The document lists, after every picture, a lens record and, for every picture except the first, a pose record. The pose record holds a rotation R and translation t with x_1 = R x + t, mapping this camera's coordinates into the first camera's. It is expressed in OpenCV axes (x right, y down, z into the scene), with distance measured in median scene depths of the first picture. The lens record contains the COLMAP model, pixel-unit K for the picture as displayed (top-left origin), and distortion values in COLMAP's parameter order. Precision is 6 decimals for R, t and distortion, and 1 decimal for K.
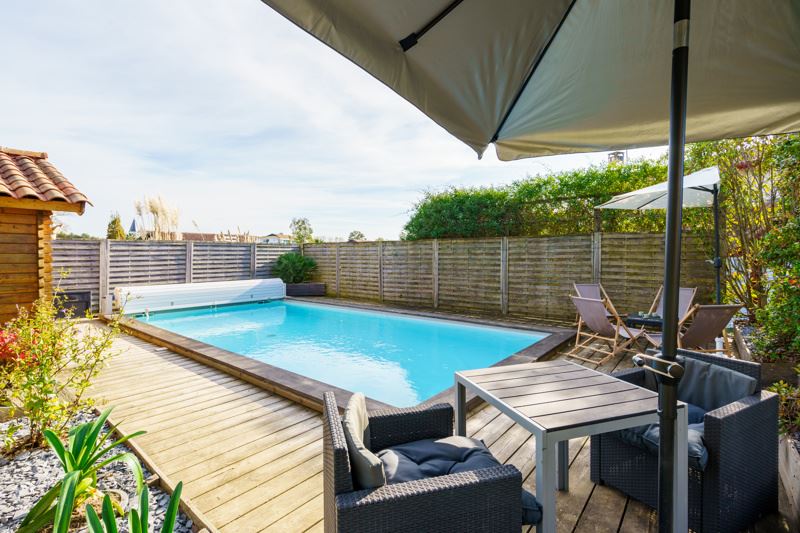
lens RADIAL K [[370.0, 0, 405.7], [0, 370.0, 263.5], [0, 0, 1]] dist [-0.005108, -0.000143]
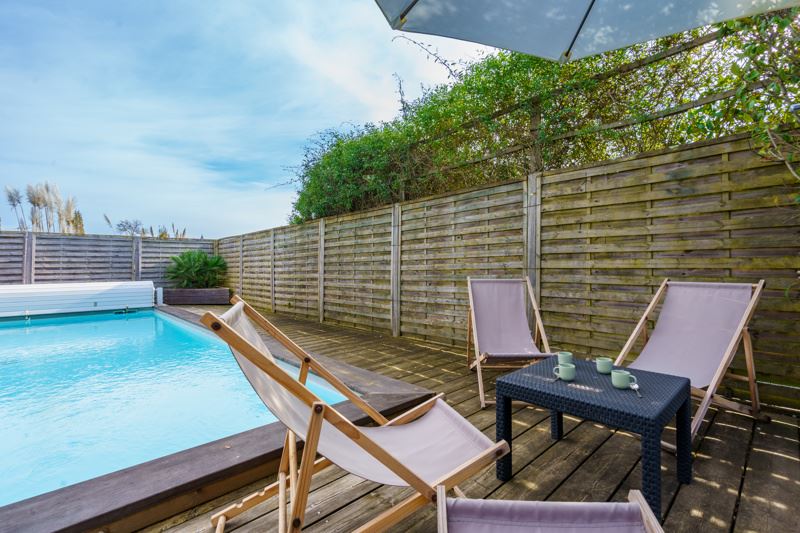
lens RADIAL K [[370.0, 0, 394.5], [0, 370.0, 266.7], [0, 0, 1]] dist [-0.005108, -0.000143]
pose [[0.990040, -0.008320, -0.140541, 0.343529], [0.005177, 0.999729, -0.022715, 0.040324], [0.140692, 0.021761, 0.989814, 0.422429]]
